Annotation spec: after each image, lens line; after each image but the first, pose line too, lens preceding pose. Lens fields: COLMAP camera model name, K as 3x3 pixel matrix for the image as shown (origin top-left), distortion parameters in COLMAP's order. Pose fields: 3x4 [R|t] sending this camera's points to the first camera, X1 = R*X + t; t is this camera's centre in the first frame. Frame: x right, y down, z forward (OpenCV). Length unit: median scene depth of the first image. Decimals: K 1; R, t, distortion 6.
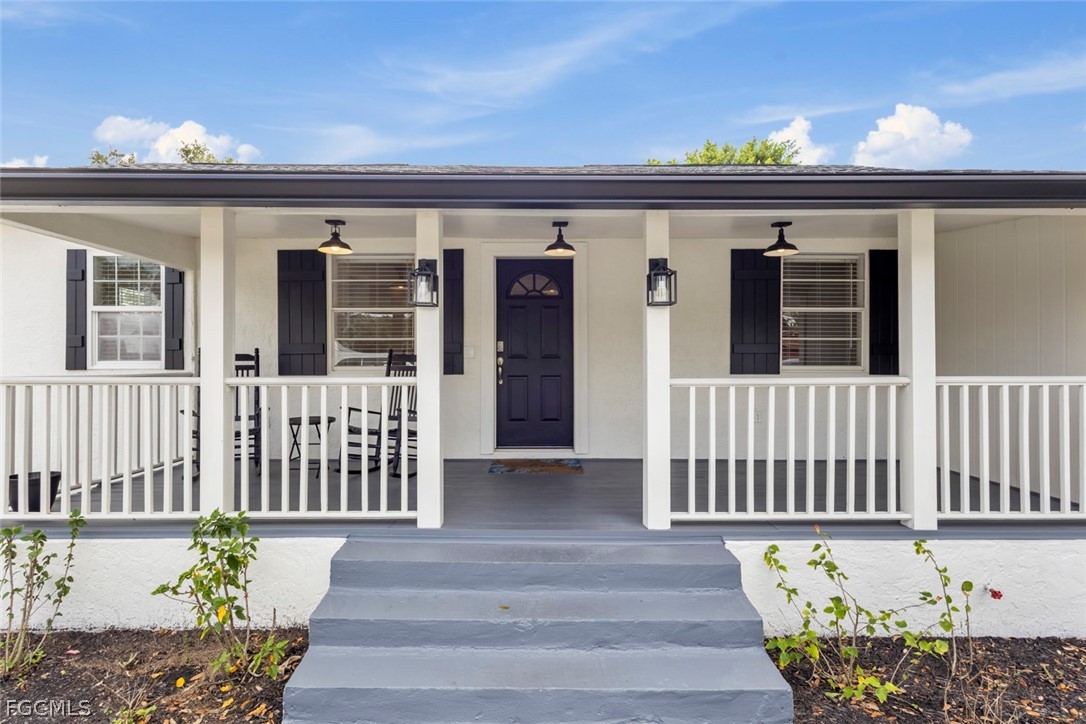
lens RADIAL K [[569.6, 0, 543.0], [0, 569.6, 362.0], [0, 0, 1]] dist [0.032042, 0.000099]
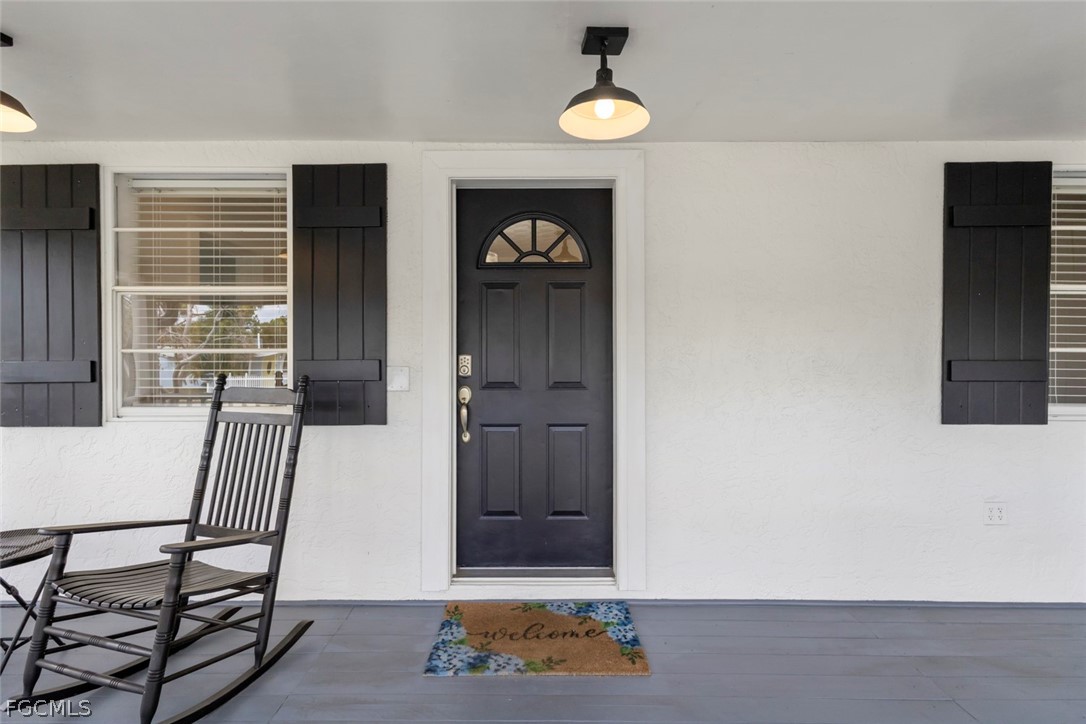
lens RADIAL K [[569.6, 0, 543.0], [0, 569.6, 362.0], [0, 0, 1]] dist [0.032042, 0.000099]
pose [[0.999999, 0.001191, -0.000358, -0.007126], [-0.001192, 0.999996, -0.002530, -0.029333], [0.000355, 0.002531, 0.999997, 0.508748]]
